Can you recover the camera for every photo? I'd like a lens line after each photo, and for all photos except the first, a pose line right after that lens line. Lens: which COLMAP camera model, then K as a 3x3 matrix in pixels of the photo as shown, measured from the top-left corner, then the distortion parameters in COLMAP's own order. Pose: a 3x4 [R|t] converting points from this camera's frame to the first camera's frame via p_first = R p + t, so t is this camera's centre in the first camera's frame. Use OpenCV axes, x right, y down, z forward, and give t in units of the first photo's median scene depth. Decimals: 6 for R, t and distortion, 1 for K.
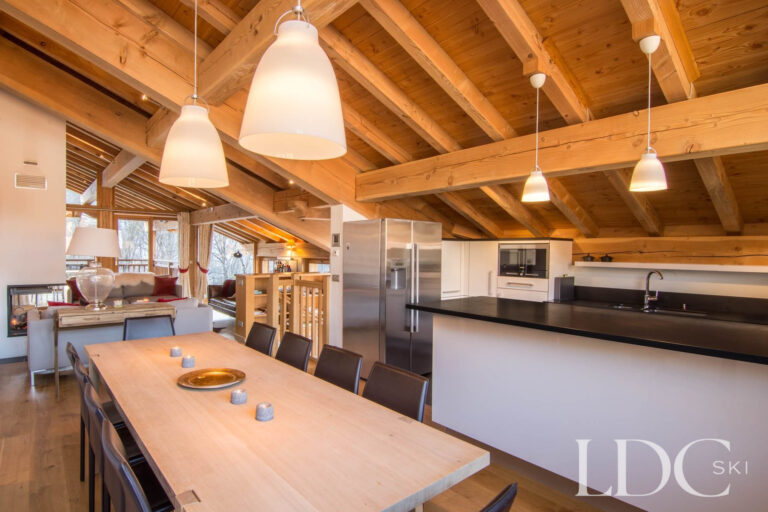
lens RADIAL K [[366.7, 0, 355.4], [0, 366.7, 258.1], [0, 0, 1]] dist [-0.022162, -0.004685]
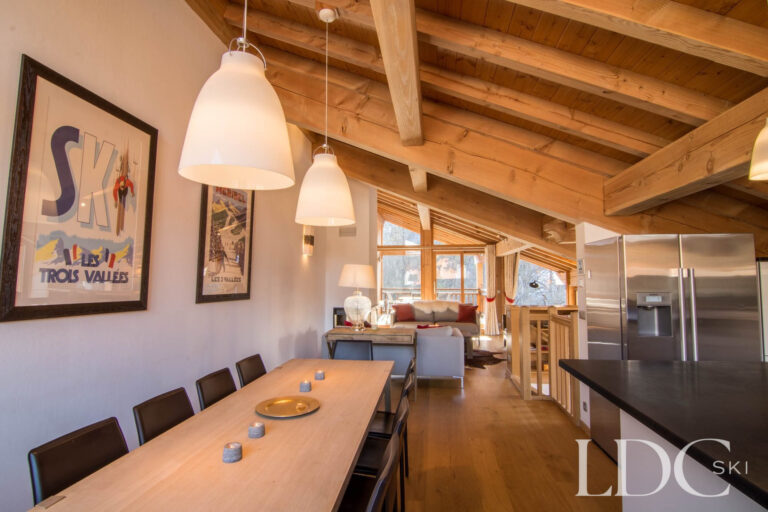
lens RADIAL K [[366.7, 0, 408.0], [0, 366.7, 259.6], [0, 0, 1]] dist [-0.022162, -0.004685]
pose [[0.733540, -0.050180, -0.677792, 0.219081], [-0.001118, 0.997180, -0.075036, -0.005365], [0.679646, 0.055800, 0.731415, 0.163494]]
